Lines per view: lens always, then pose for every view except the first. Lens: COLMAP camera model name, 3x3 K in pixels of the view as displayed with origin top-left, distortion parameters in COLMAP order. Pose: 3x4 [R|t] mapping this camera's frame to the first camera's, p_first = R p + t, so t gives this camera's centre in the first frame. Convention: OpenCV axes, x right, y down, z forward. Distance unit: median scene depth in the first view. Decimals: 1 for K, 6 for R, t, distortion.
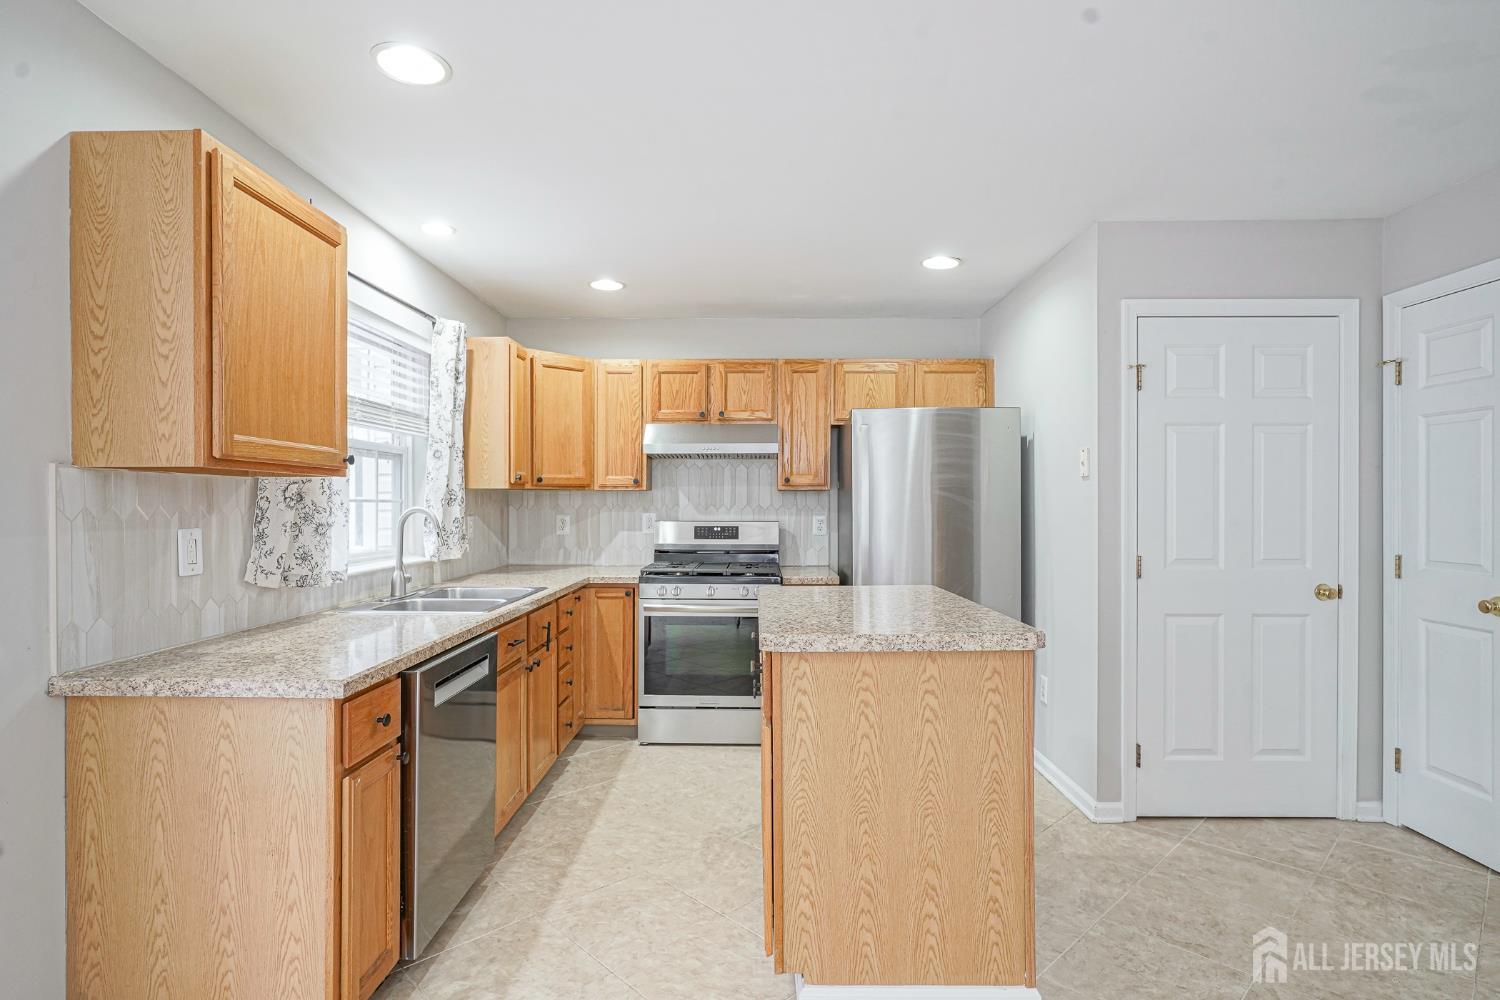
lens RADIAL K [[754.9, 0, 765.3], [0, 754.9, 496.7], [0, 0, 1]] dist [-0.002621, -0.000046]
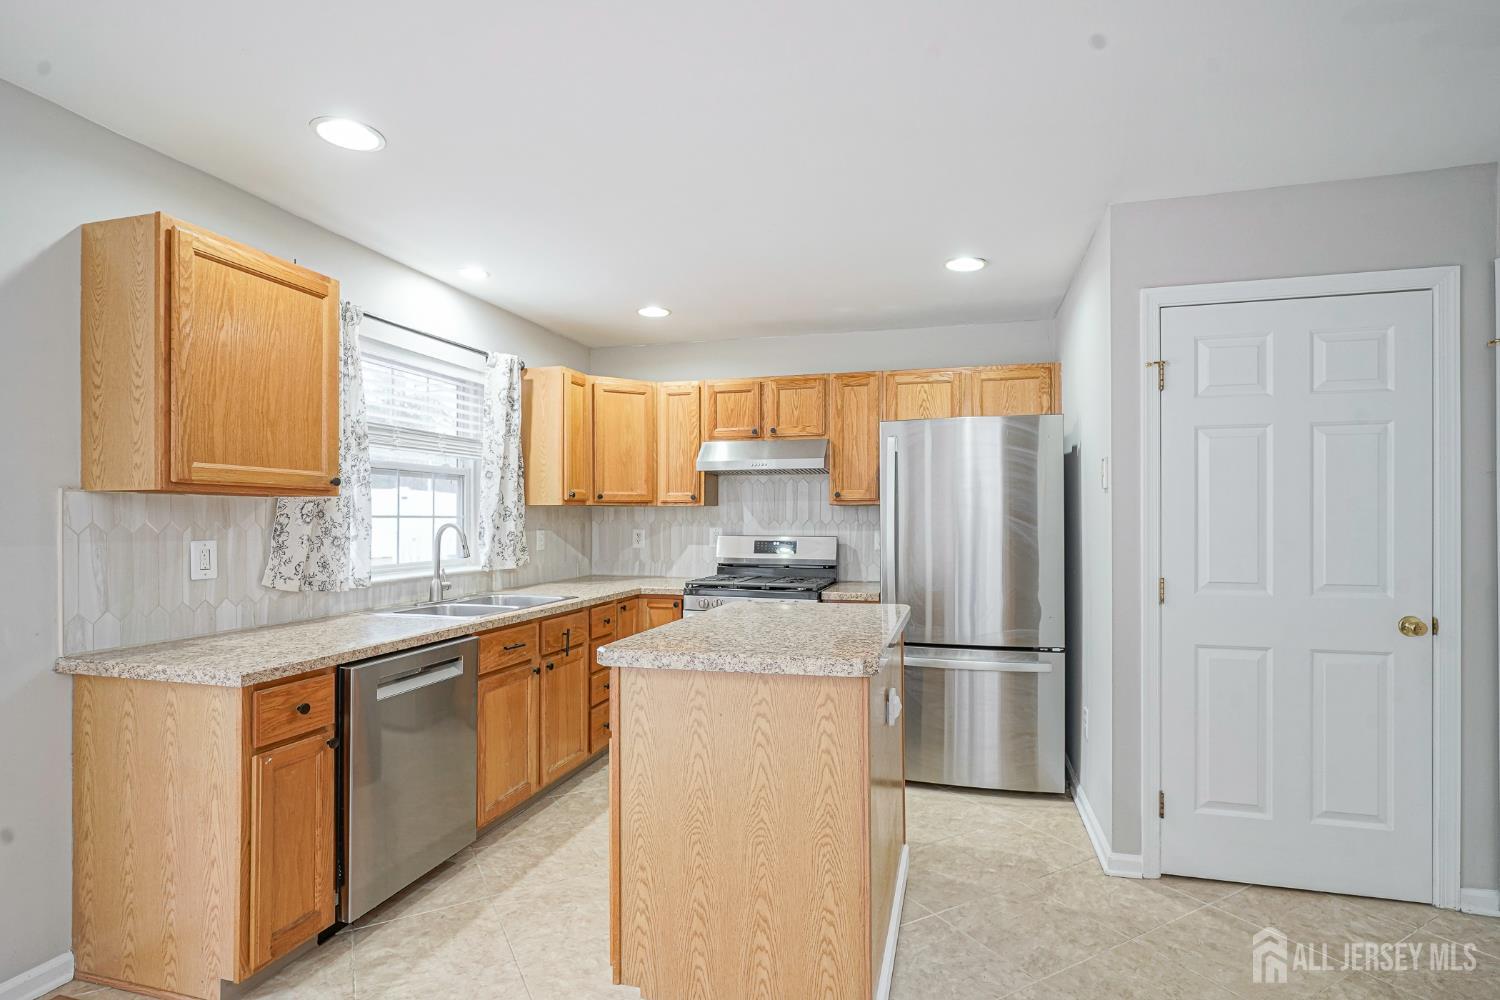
lens RADIAL K [[740.2, 0, 780.0], [0, 740.2, 507.0], [0, 0, 1]] dist [-0.003832, 0.001070]
pose [[0.969161, -0.004721, -0.246385, 0.292681], [0.003381, 0.999977, -0.005861, -0.000845], [0.246407, 0.004847, 0.969154, 0.054814]]
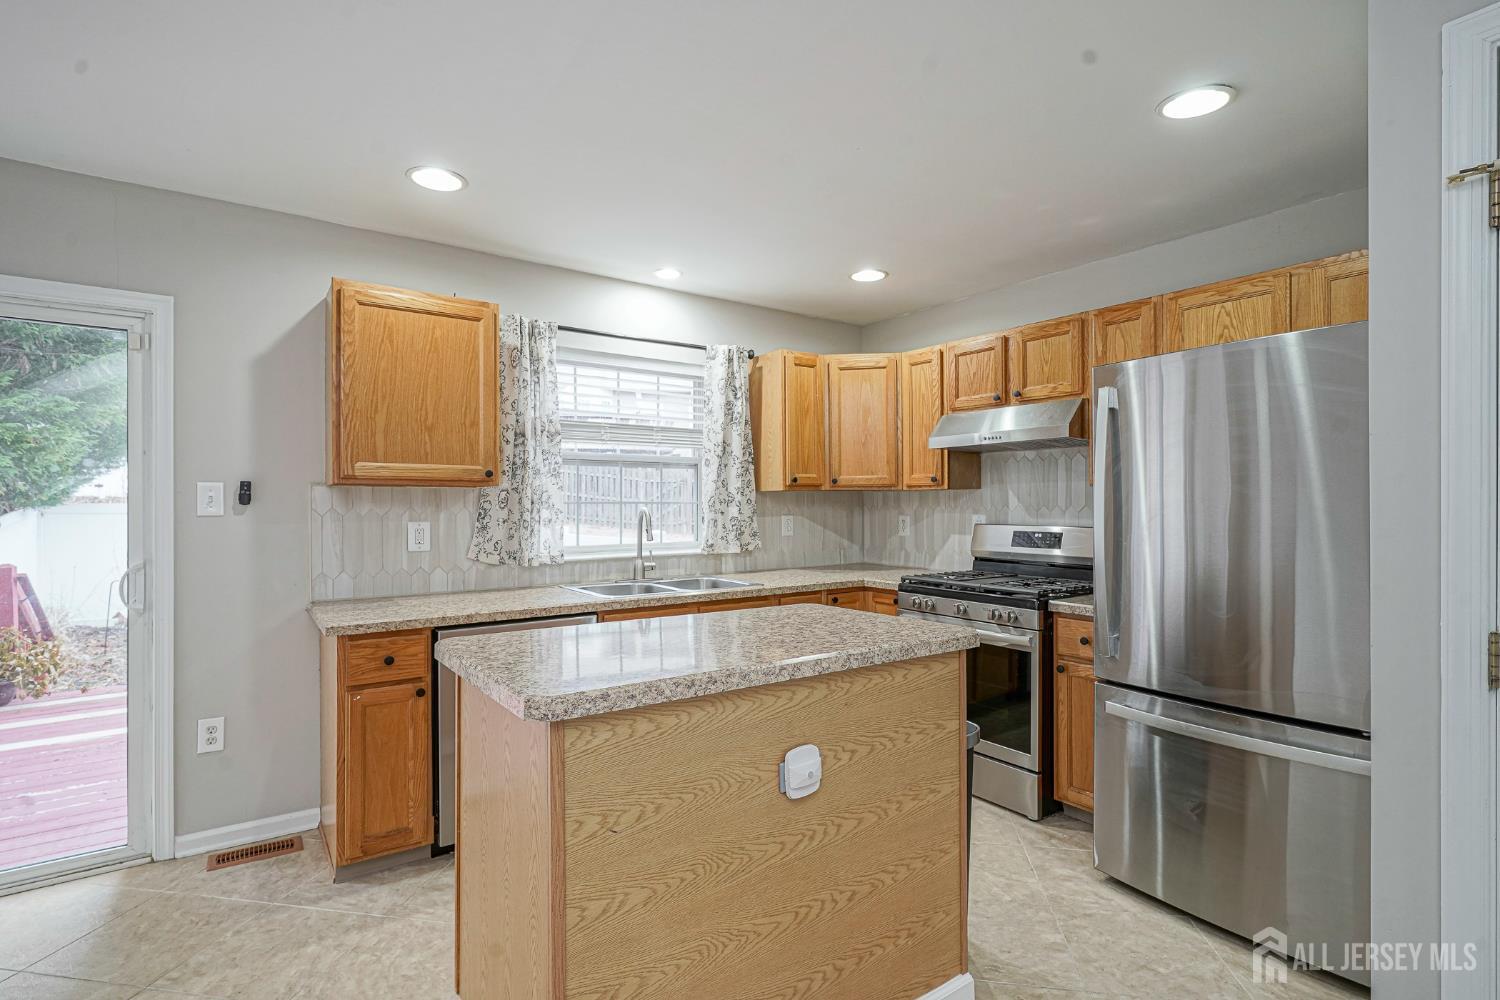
lens RADIAL K [[731.4, 0, 764.4], [0, 731.4, 498.3], [0, 0, 1]] dist [-0.003010, 0.000733]
pose [[0.591199, -0.006571, -0.806499, 0.619355], [0.009610, 0.999953, -0.001103, 0.001553], [0.806468, -0.007098, 0.591235, 0.468375]]
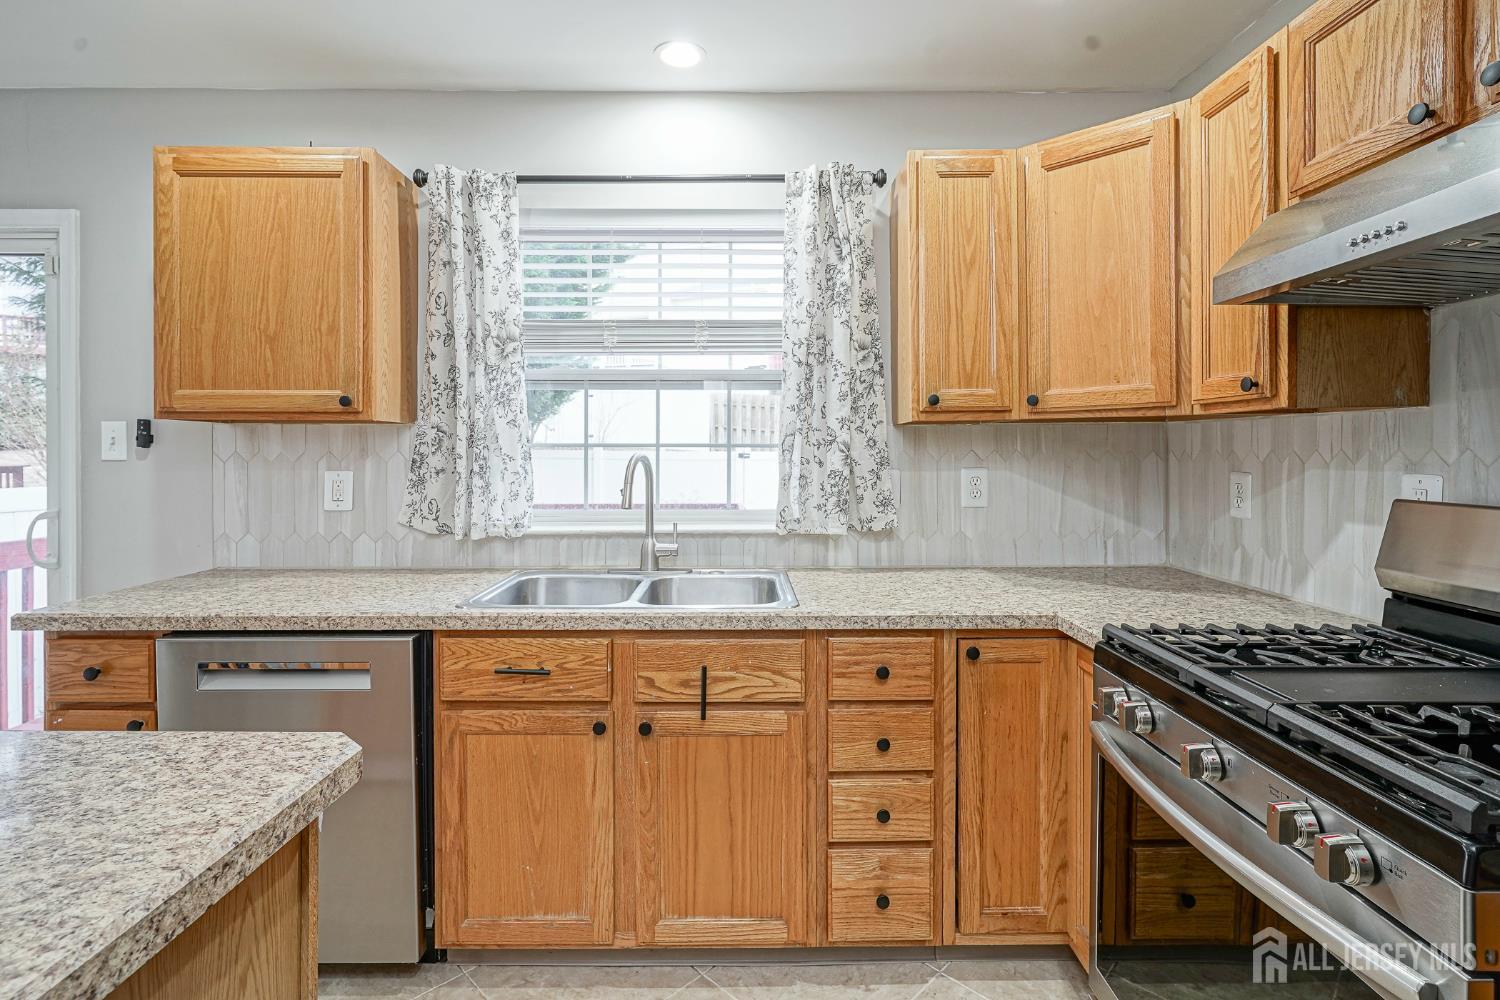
lens RADIAL K [[750.5, 0, 752.6], [0, 750.5, 456.9], [0, 0, 1]] dist [0.000860, 0.001251]
pose [[0.000419, 0.006548, -0.999978, 0.277642], [0.010248, 0.999926, 0.006552, 0.013703], [0.999947, -0.010250, 0.000351, 1.133002]]
